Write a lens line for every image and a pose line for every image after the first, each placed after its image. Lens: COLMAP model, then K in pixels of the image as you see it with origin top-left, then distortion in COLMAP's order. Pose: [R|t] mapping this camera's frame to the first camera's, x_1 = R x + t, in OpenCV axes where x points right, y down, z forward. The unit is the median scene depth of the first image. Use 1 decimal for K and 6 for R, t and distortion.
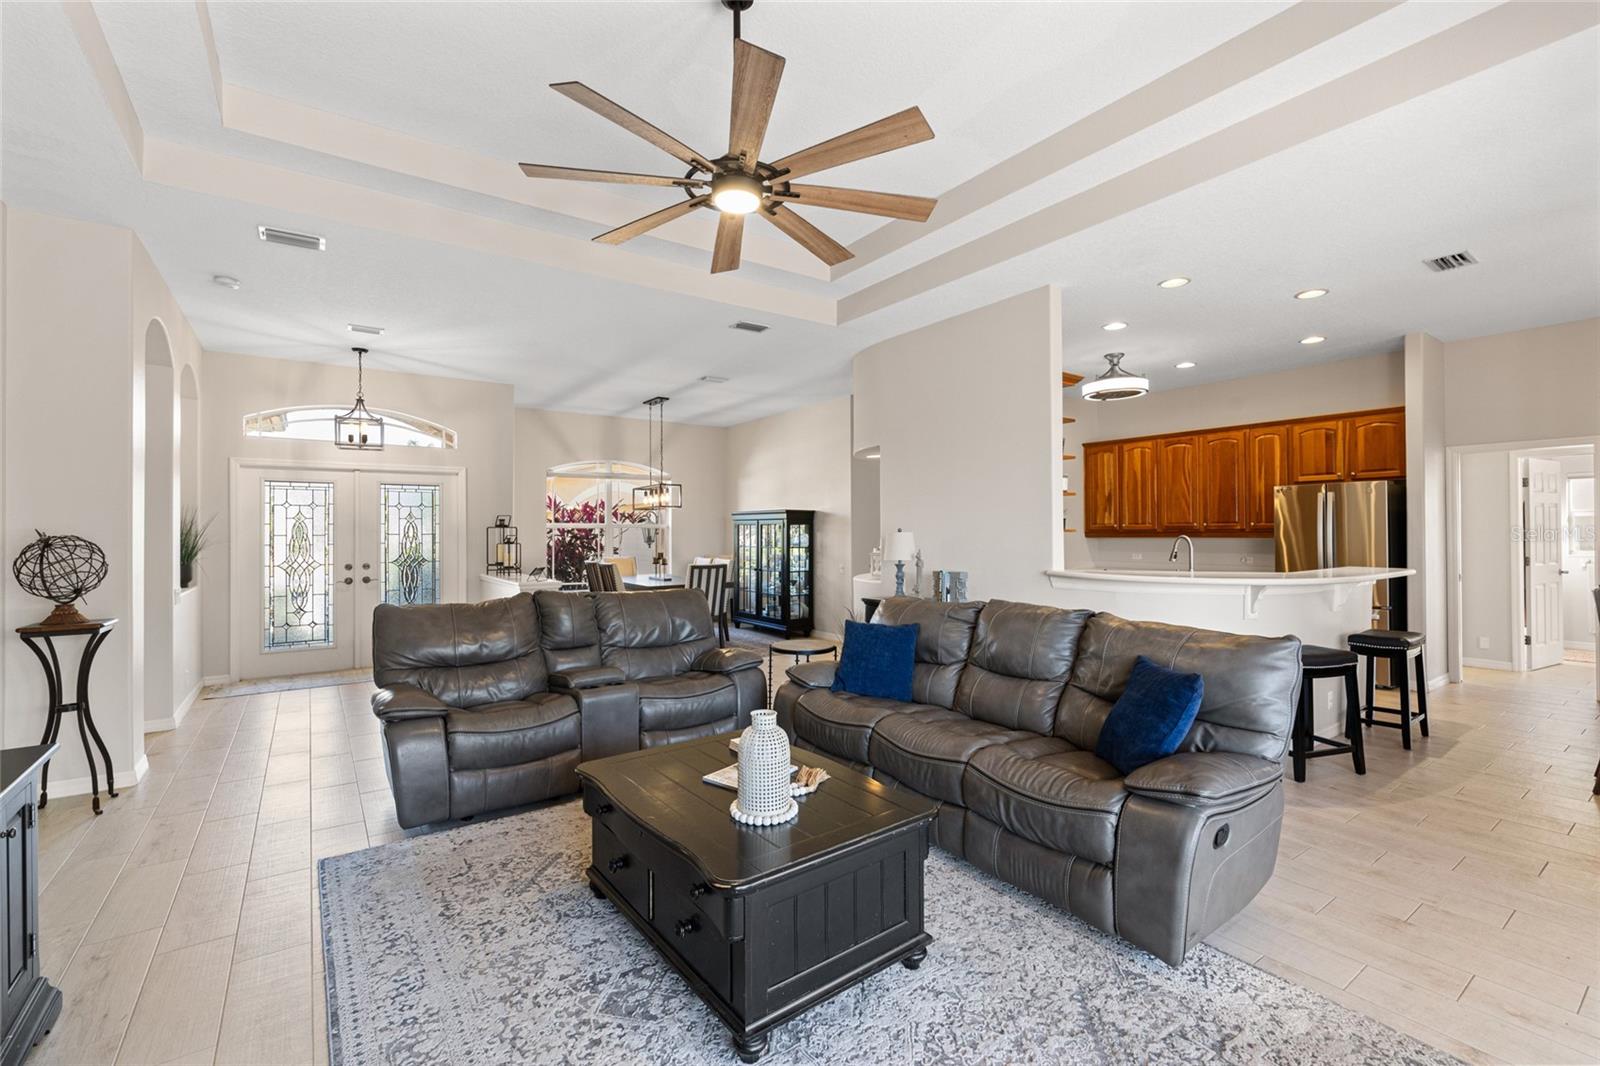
lens RADIAL K [[689.8, 0, 800.0], [0, 689.8, 533.0], [0, 0, 1]] dist [-0.000630, -0.000085]
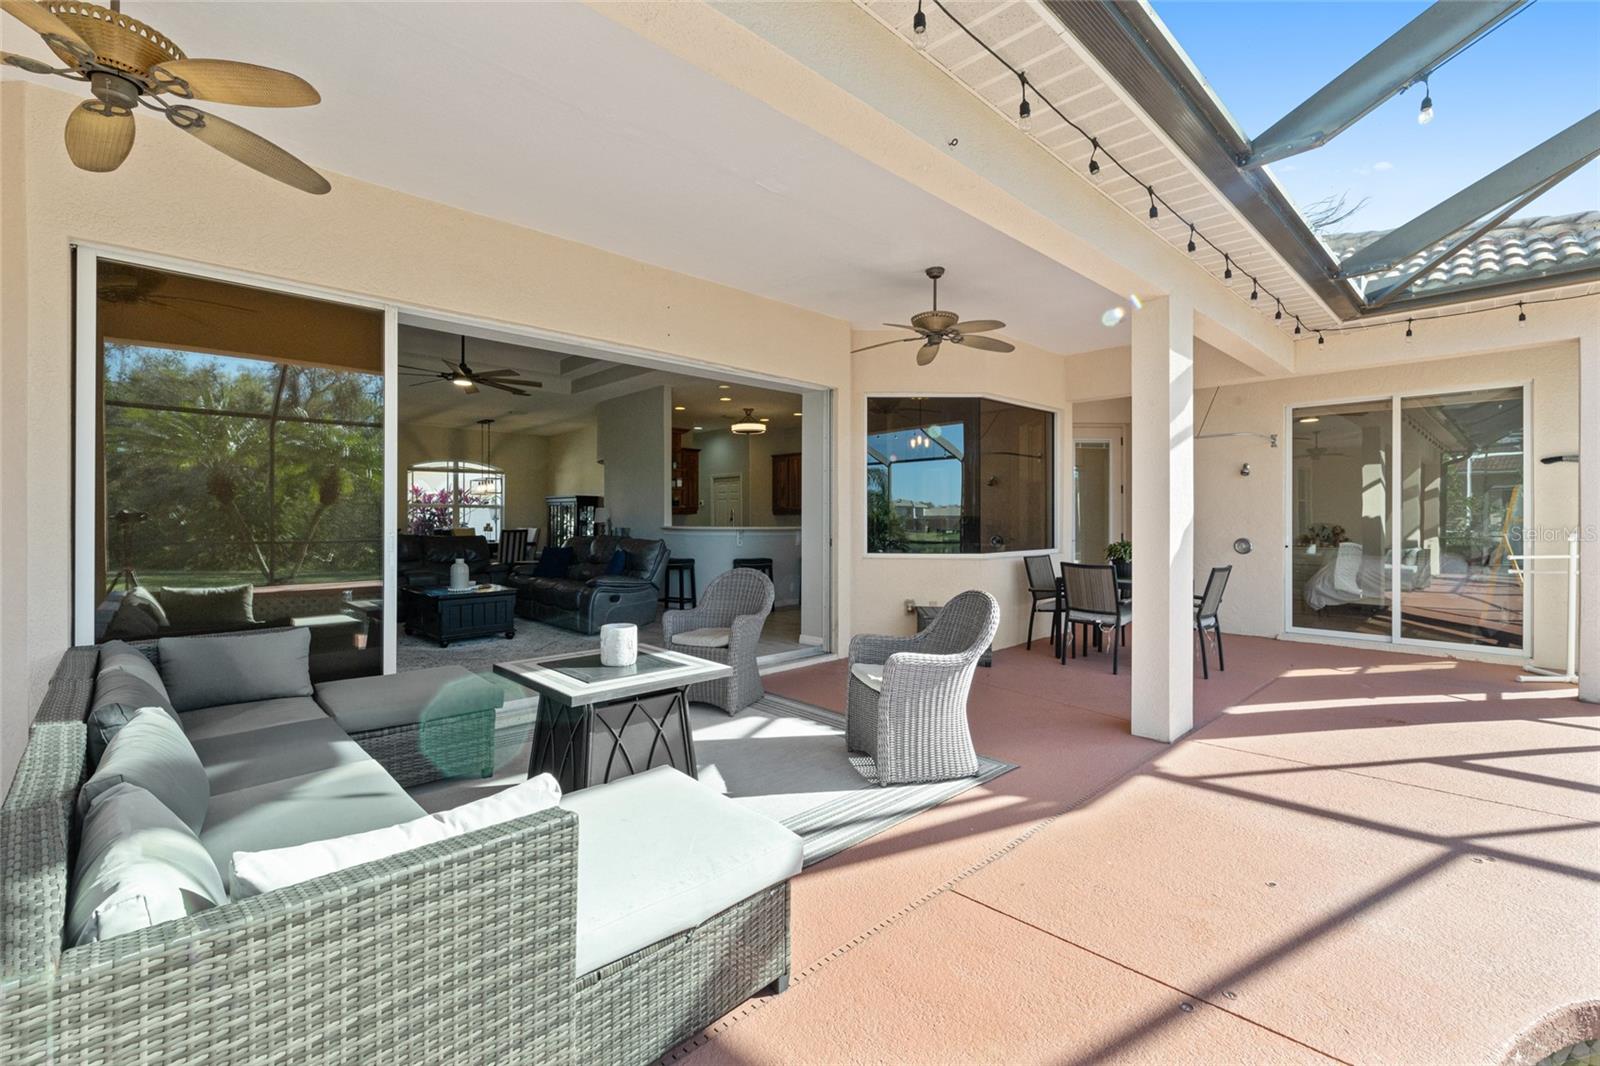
lens RADIAL K [[689.8, 0, 800.0], [0, 689.8, 533.0], [0, 0, 1]] dist [-0.000630, -0.000085]
pose [[0.990152, -0.001064, 0.139990, 0.260214], [-0.001738, 0.999801, 0.019891, 0.017770], [-0.139983, -0.019939, 0.989953, -0.584595]]
